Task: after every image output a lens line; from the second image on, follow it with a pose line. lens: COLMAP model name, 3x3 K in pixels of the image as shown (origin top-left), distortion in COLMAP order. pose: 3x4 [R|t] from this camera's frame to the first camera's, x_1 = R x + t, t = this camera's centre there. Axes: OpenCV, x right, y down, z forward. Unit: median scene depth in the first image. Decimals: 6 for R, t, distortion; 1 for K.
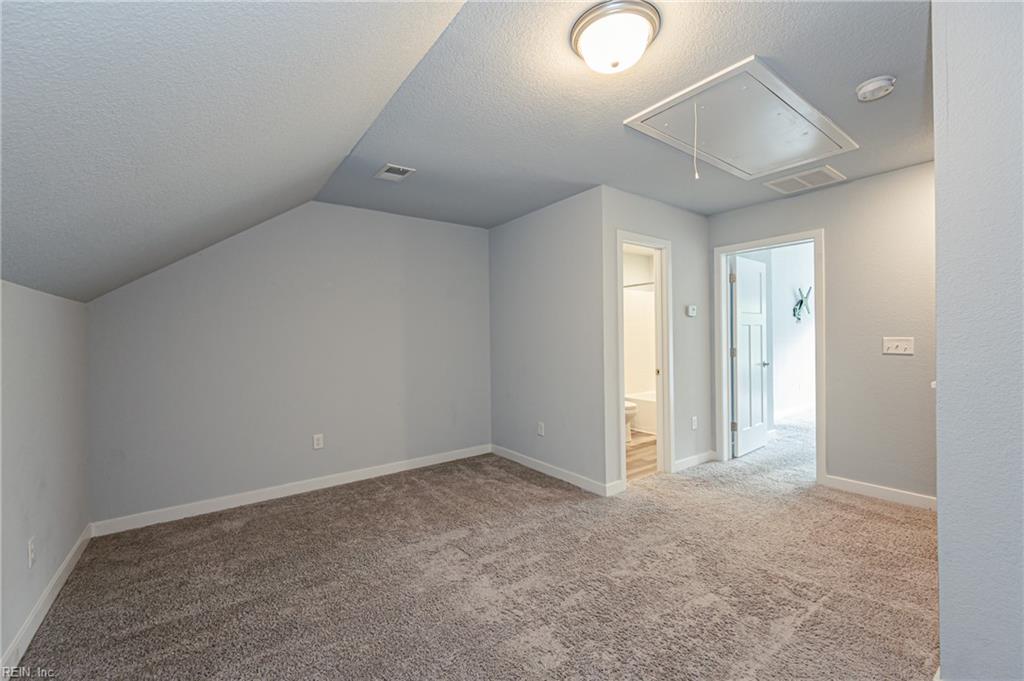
lens RADIAL K [[419.0, 0, 509.1], [0, 419.0, 337.2], [0, 0, 1]] dist [-0.001386, 0.000104]
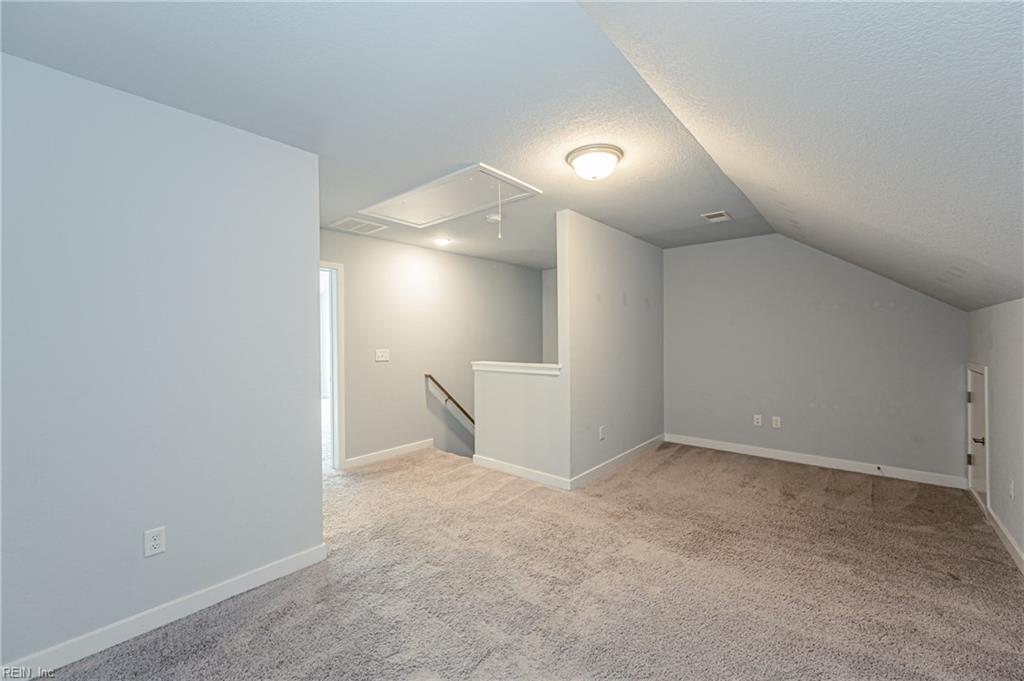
lens RADIAL K [[419.0, 0, 507.2], [0, 419.0, 342.0], [0, 0, 1]] dist [-0.001386, 0.000104]
pose [[-0.235123, 0.012630, 0.971883, -0.662910], [0.015291, 0.999840, -0.009294, -0.007283], [-0.971845, 0.012676, -0.235279, 0.930541]]
